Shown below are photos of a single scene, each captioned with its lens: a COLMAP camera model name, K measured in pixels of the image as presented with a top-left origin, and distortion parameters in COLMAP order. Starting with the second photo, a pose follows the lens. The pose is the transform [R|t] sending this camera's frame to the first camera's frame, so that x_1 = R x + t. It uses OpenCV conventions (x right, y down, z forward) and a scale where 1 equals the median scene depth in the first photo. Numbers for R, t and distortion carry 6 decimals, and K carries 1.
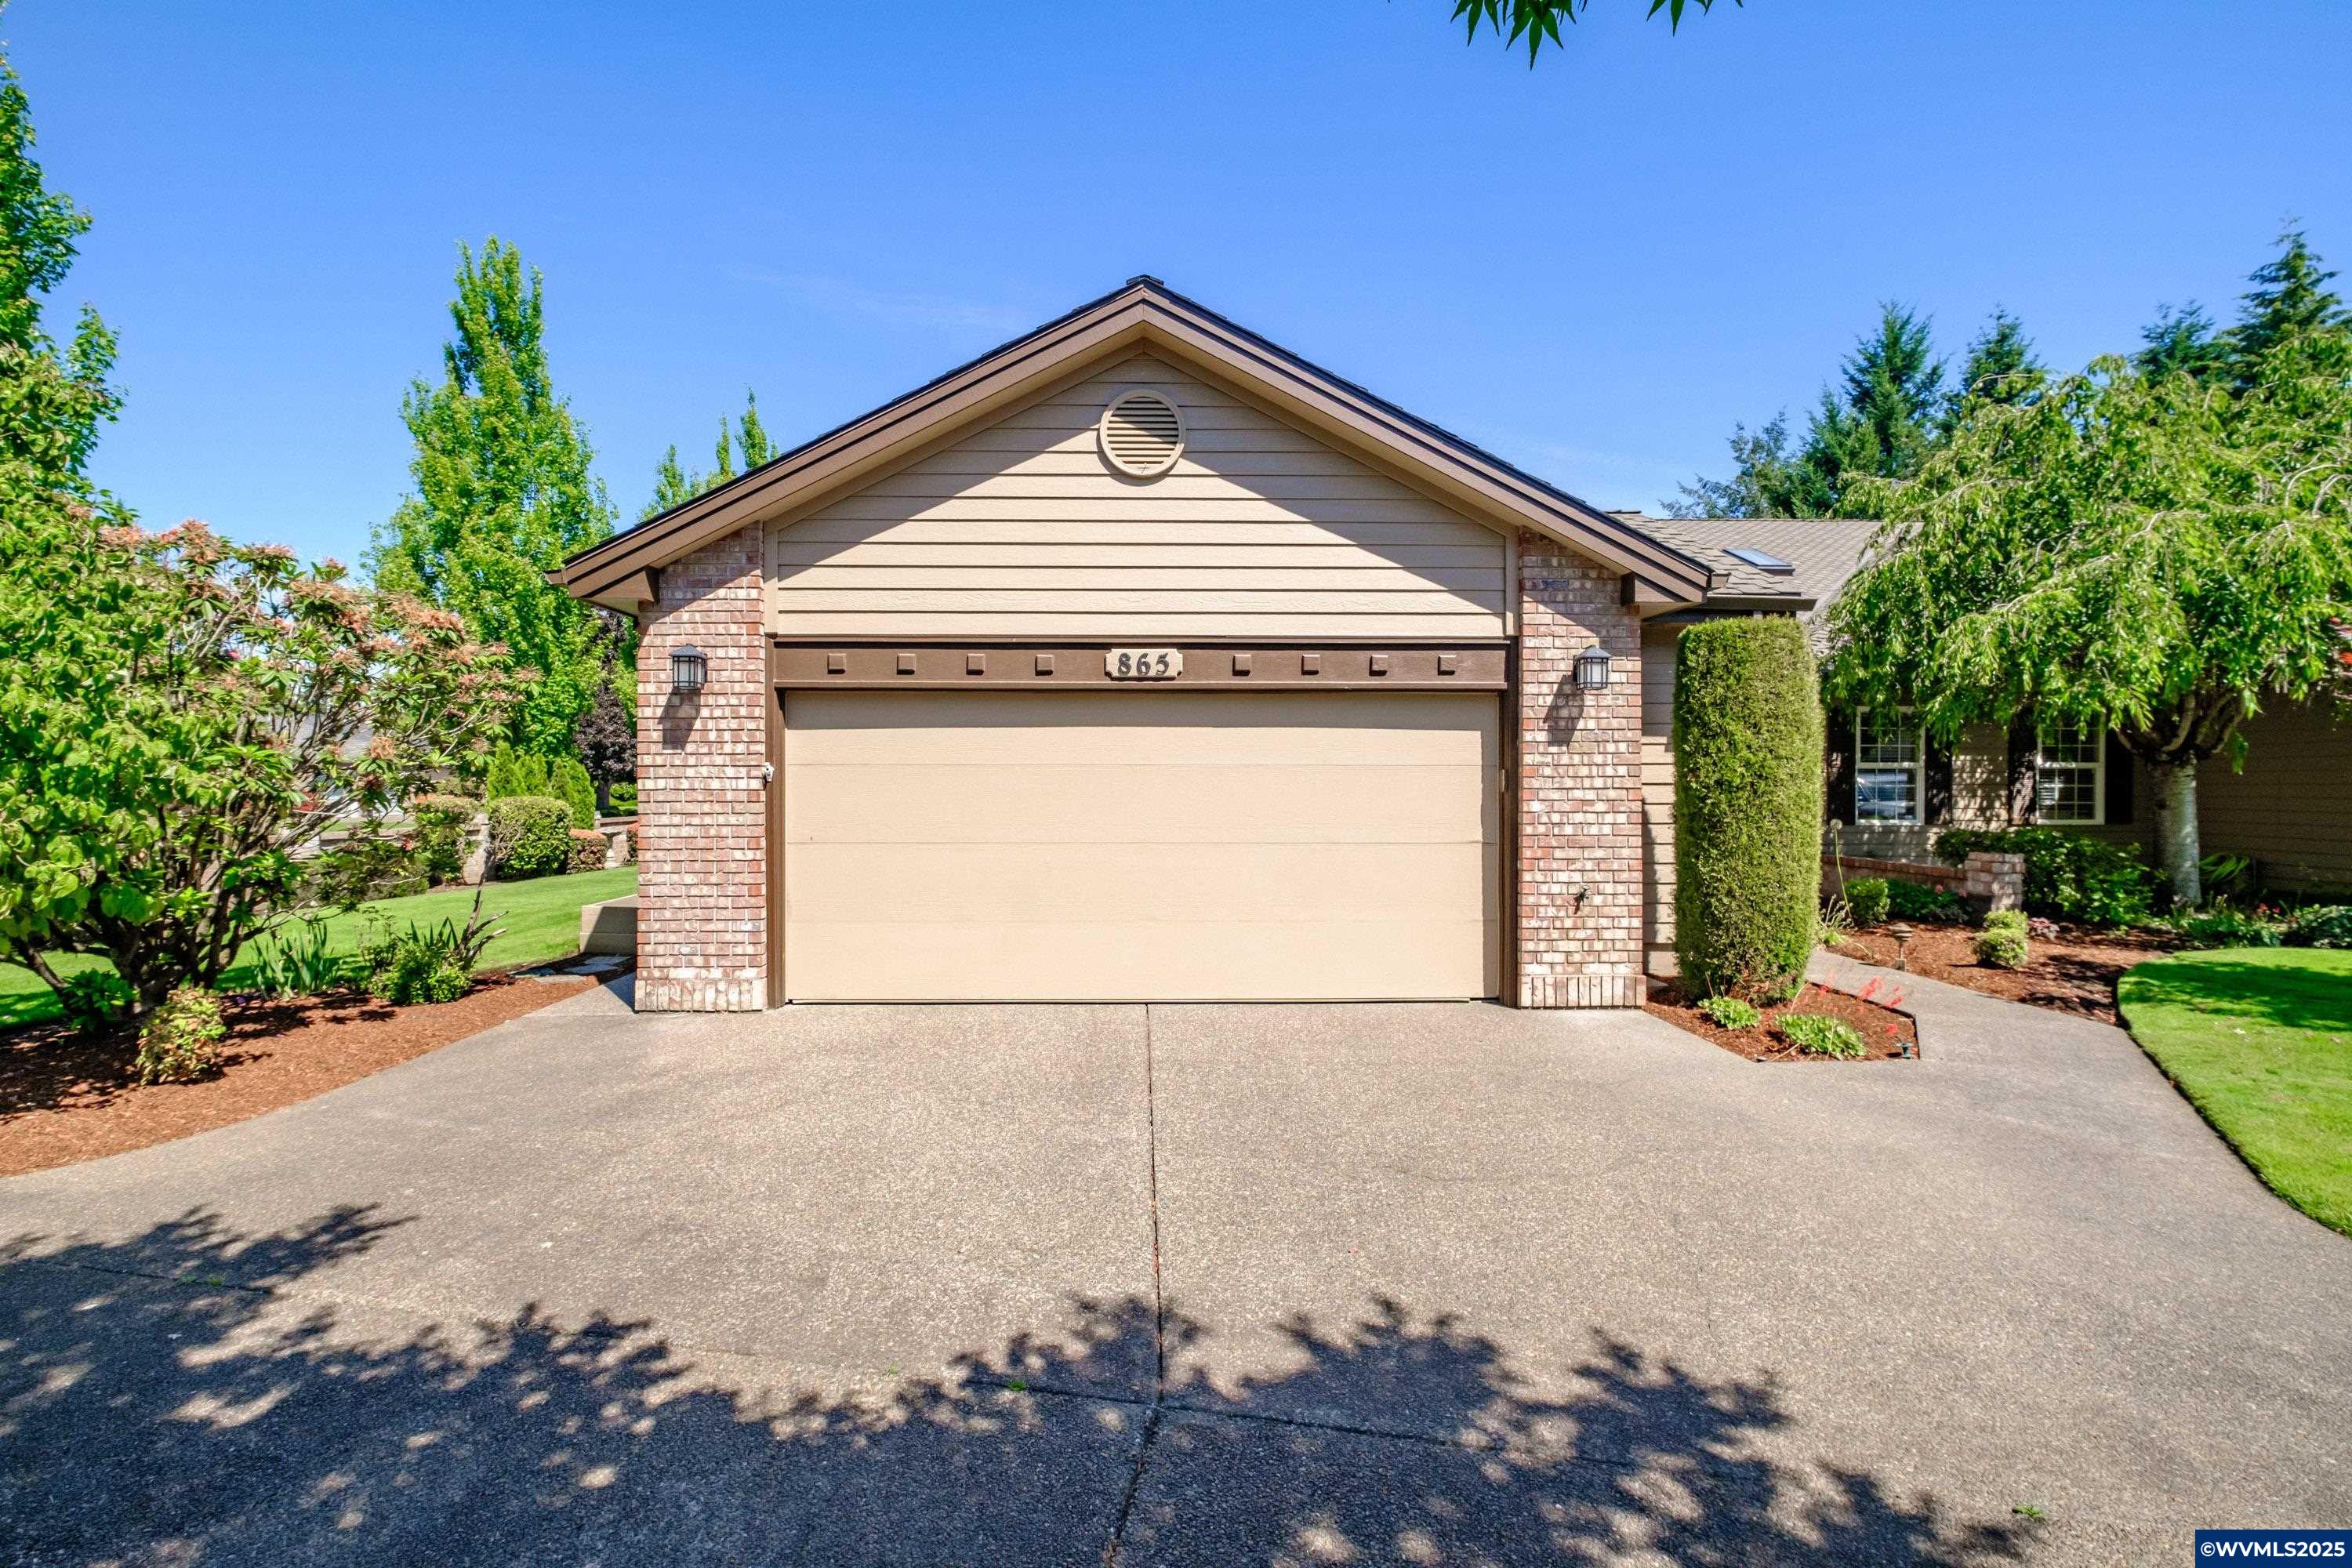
lens RADIAL K [[1022.0, 0, 1179.0], [0, 1022.0, 784.8], [0, 0, 1]] dist [-0.000360, -0.002121]
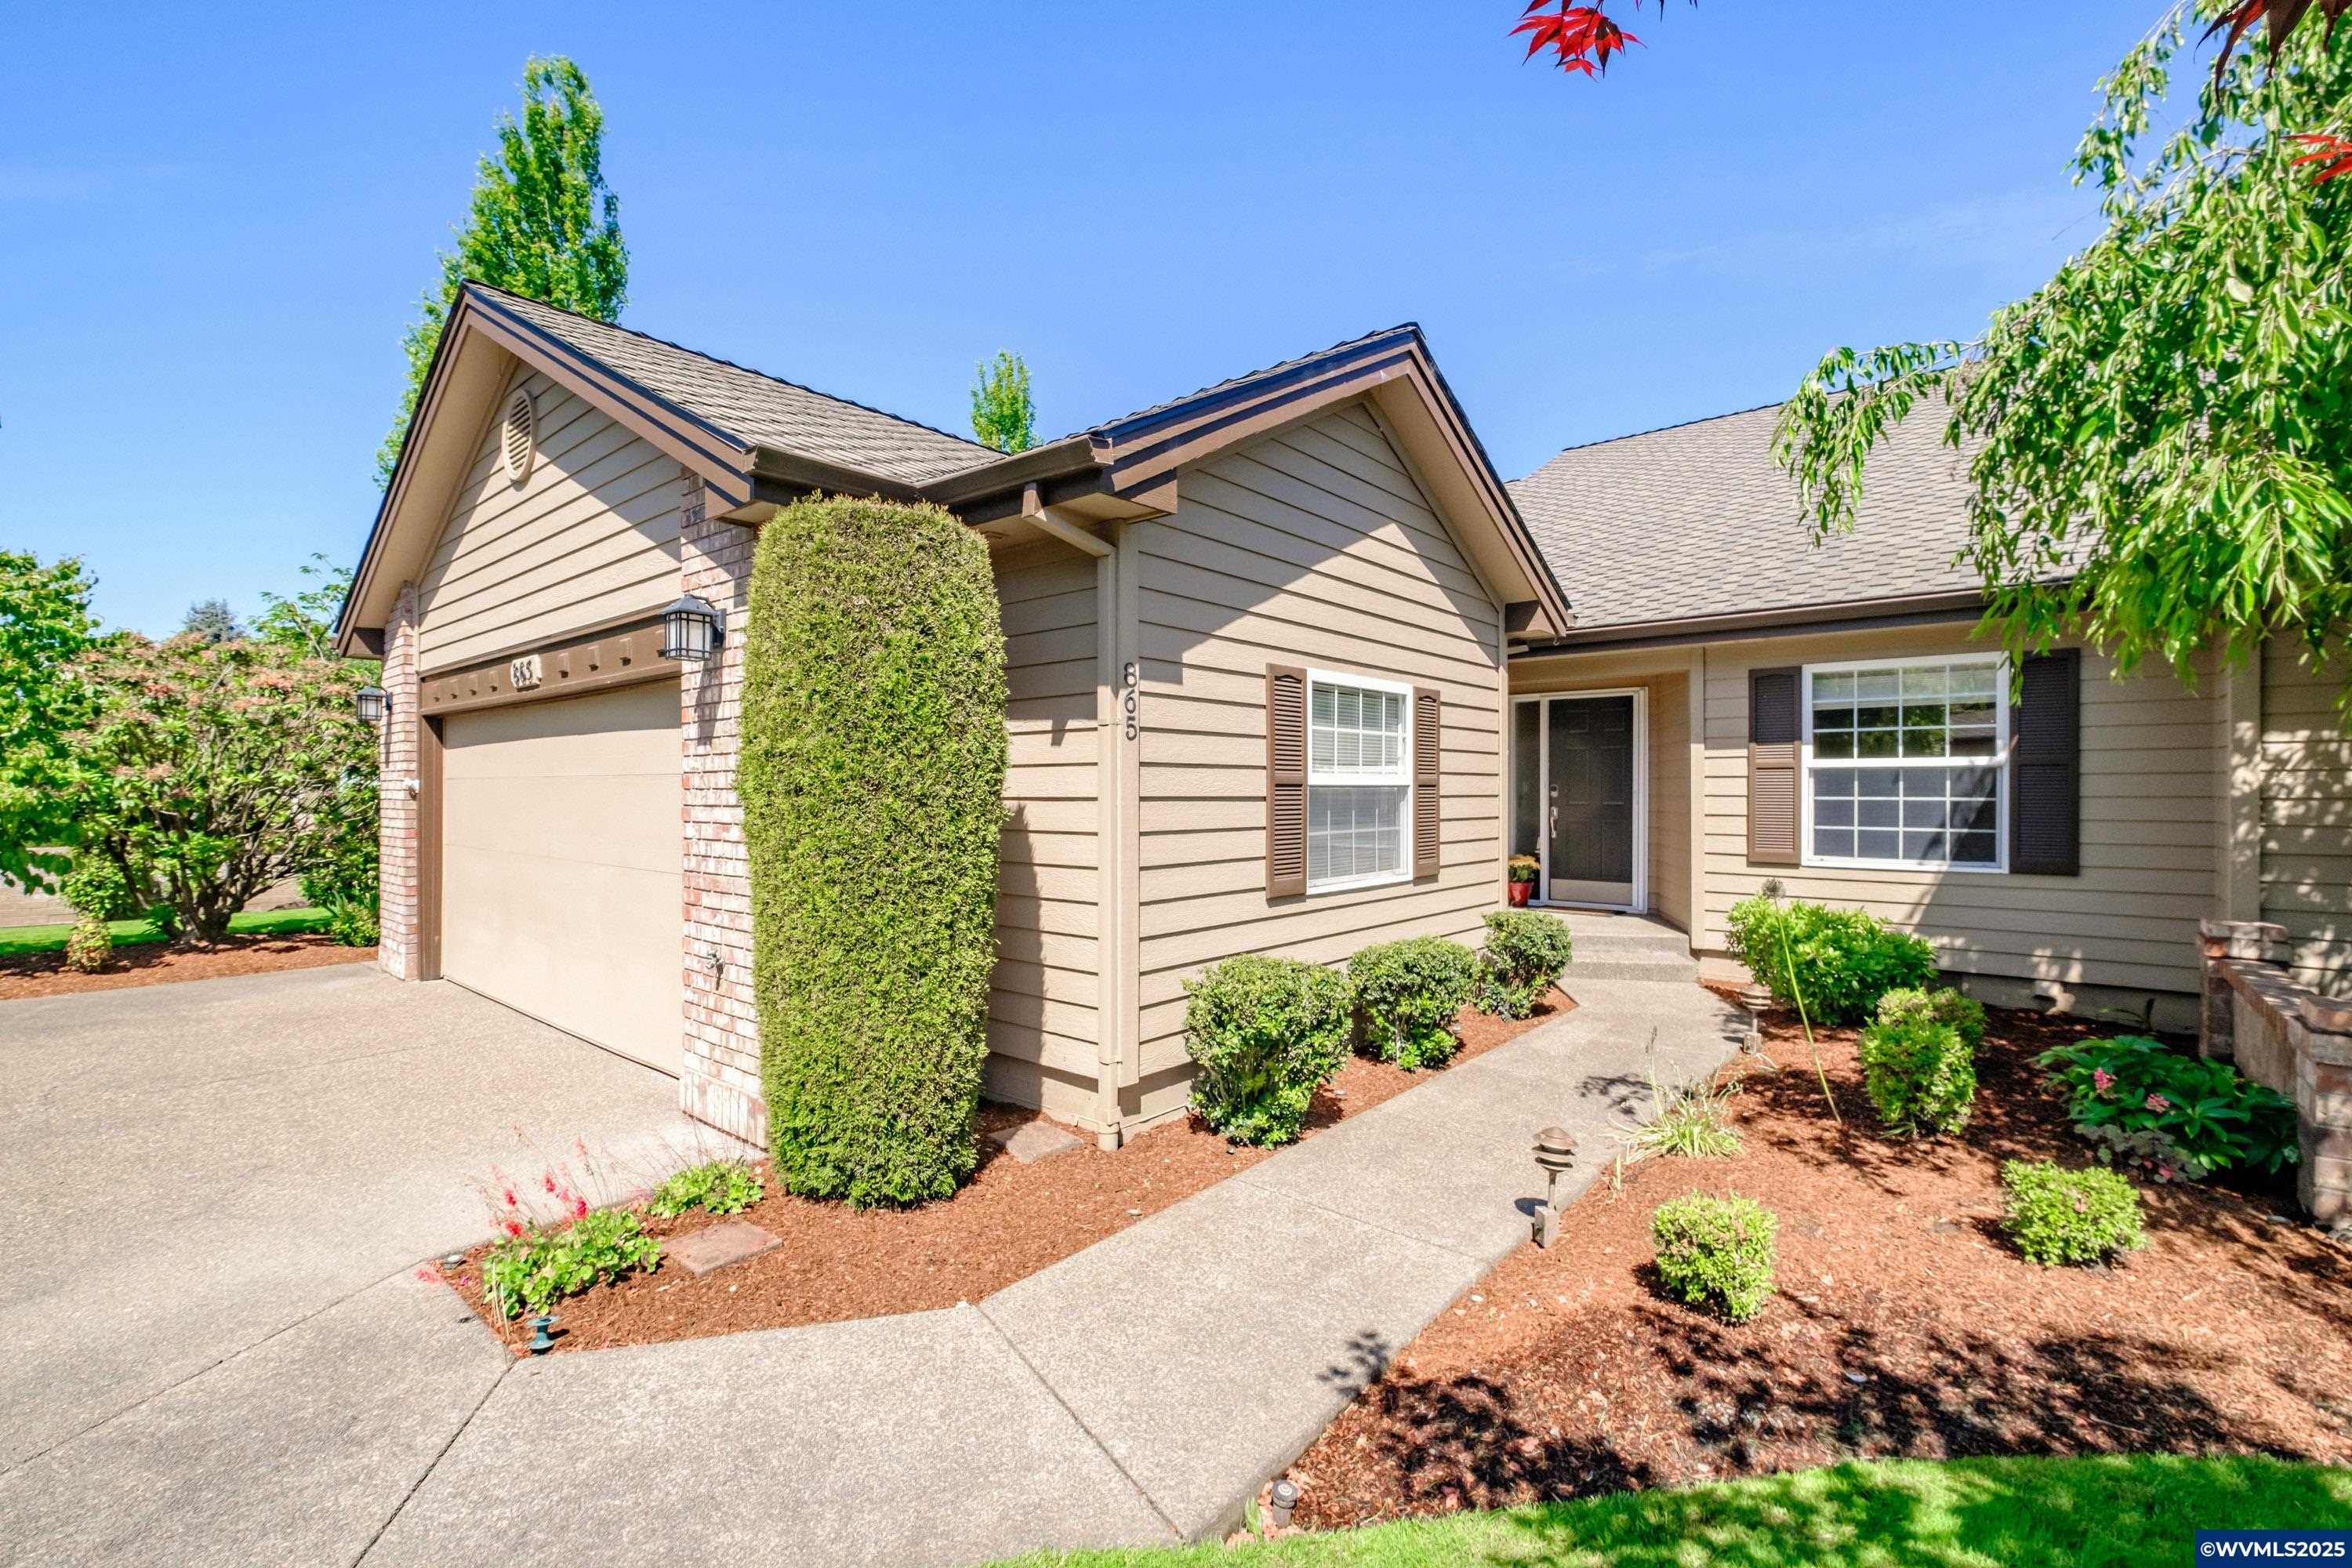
lens RADIAL K [[1022.0, 0, 1191.2], [0, 1022.0, 793.7], [0, 0, 1]] dist [-0.000360, -0.002121]
pose [[0.738930, 0.001493, -0.673781, 1.113635], [-0.000320, 0.999998, 0.001864, -0.005584], [0.673783, -0.001161, 0.738929, 0.729476]]
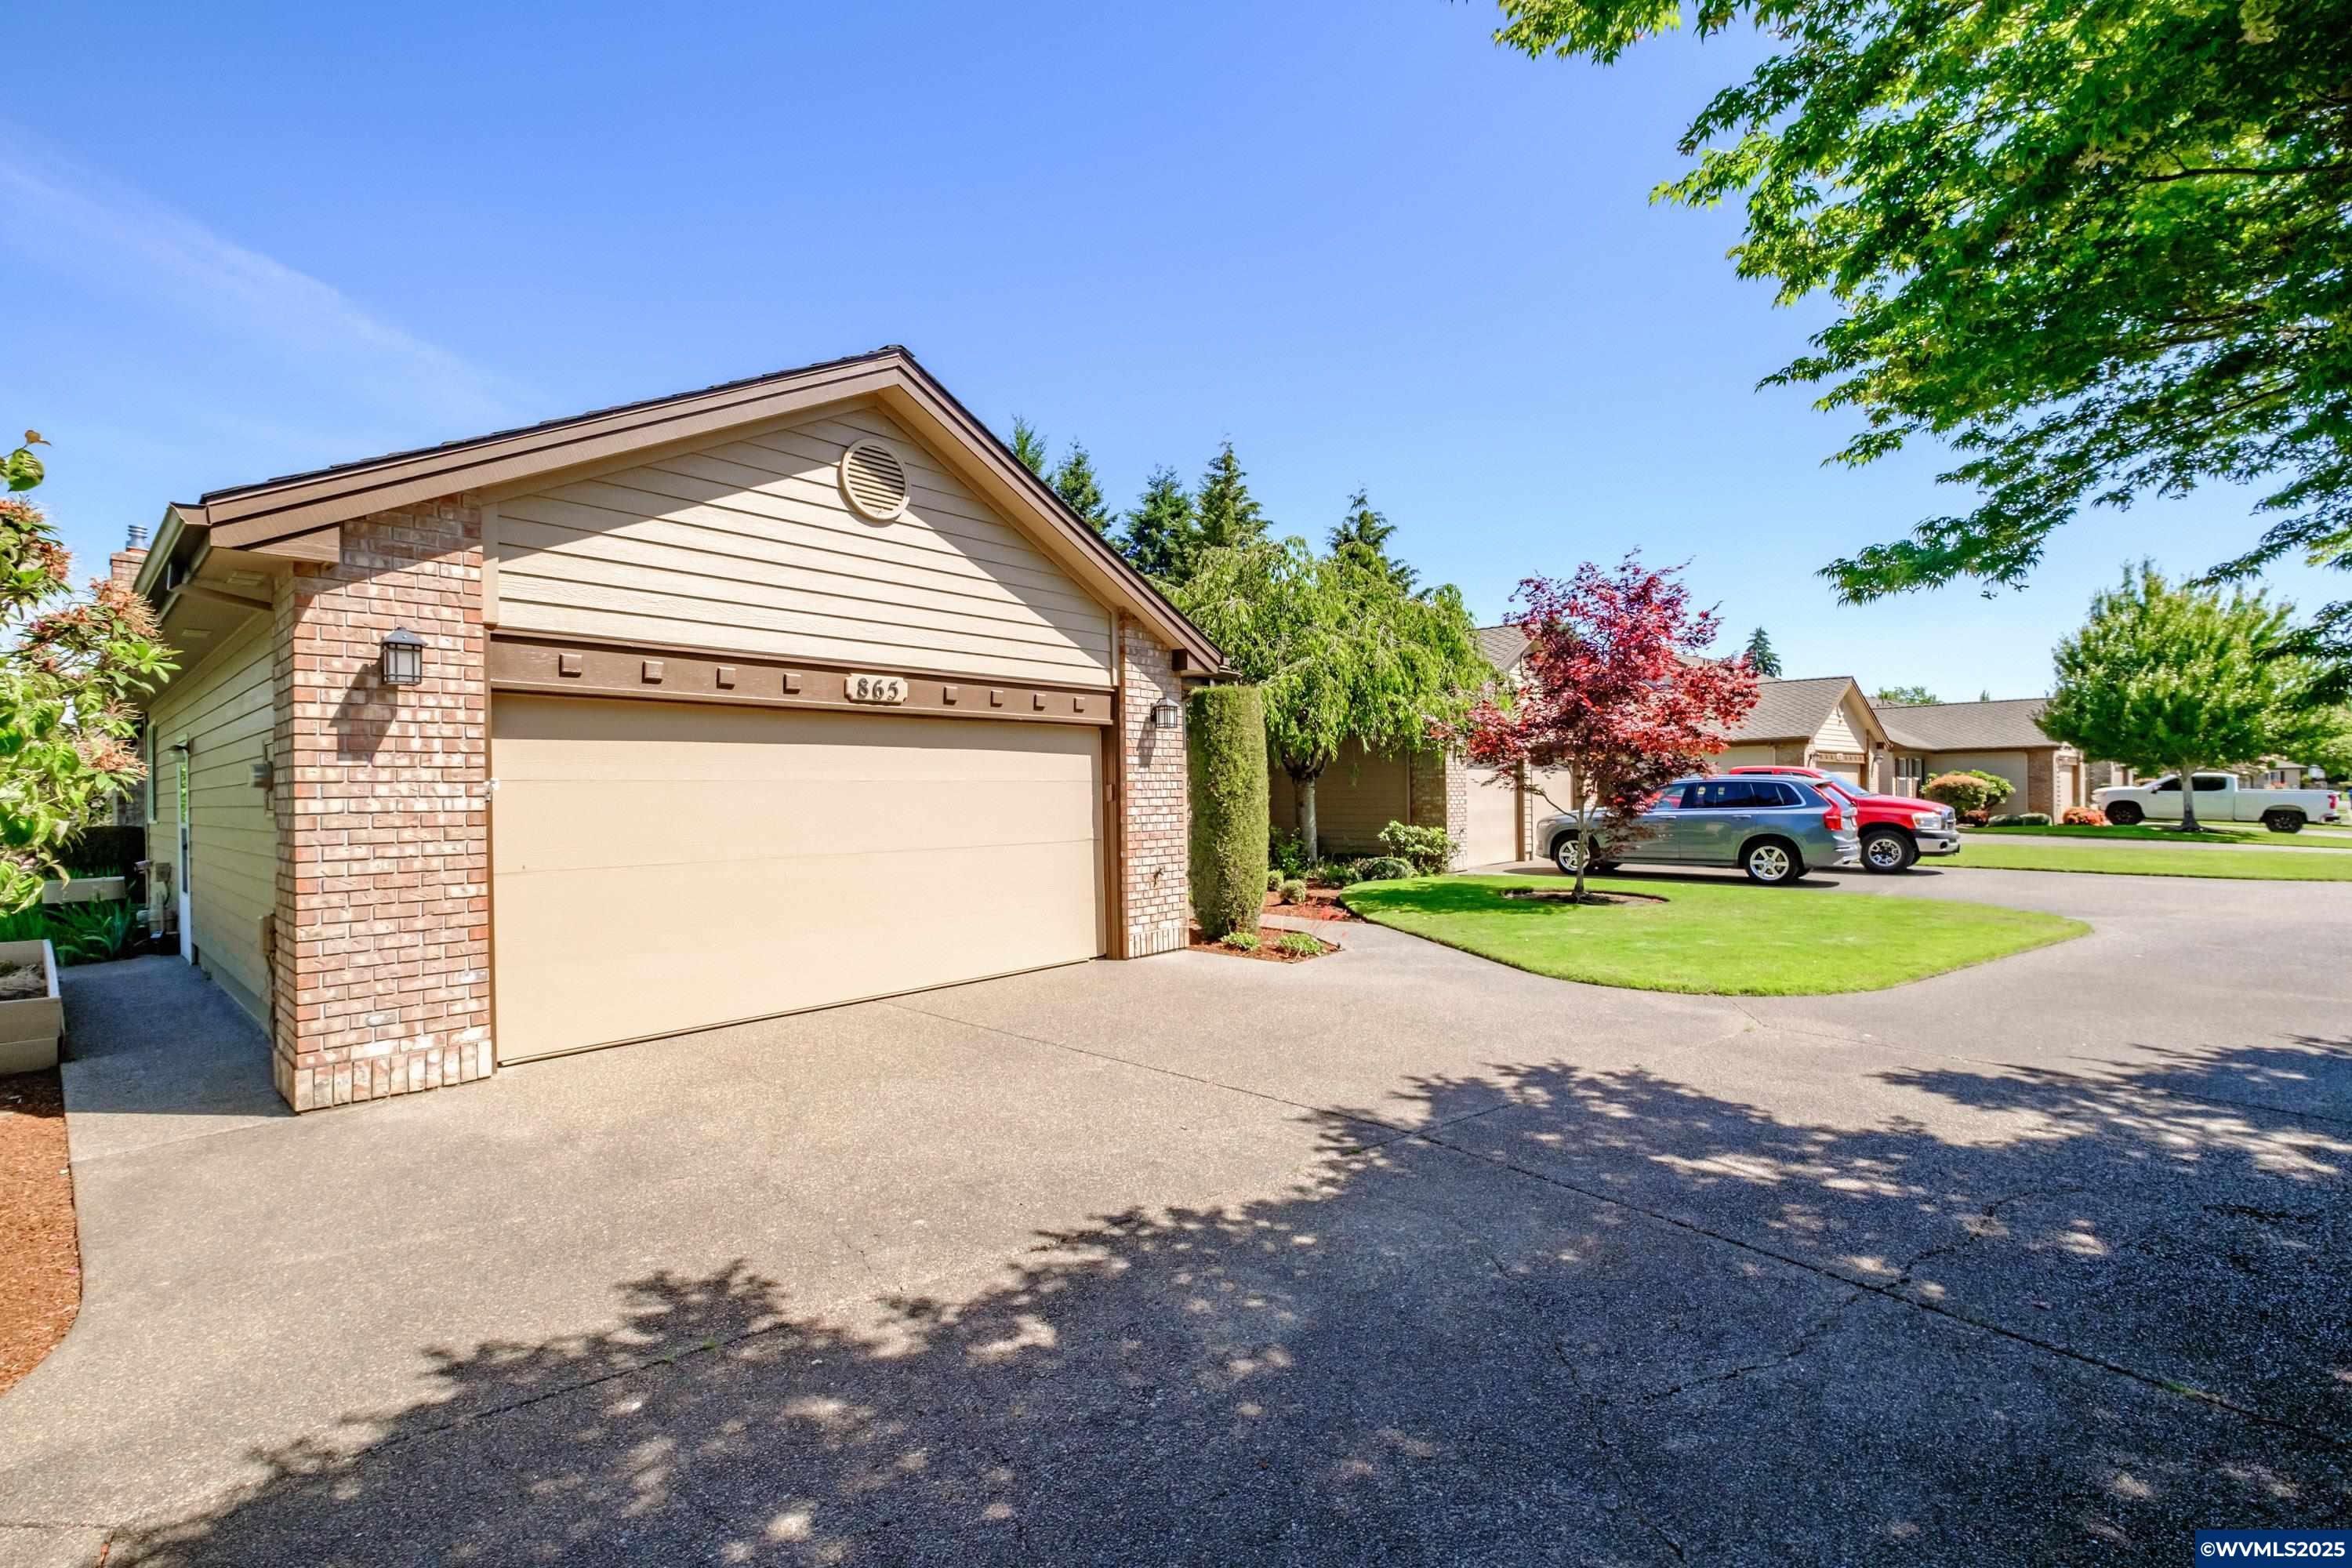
lens RADIAL K [[1022.0, 0, 1167.5], [0, 1022.0, 777.7], [0, 0, 1]] dist [-0.000360, -0.002121]
pose [[0.680780, 0.002741, 0.732483, -0.640638], [0.013018, 0.999790, -0.015839, -0.001546], [-0.732373, 0.020318, 0.680601, 0.028278]]
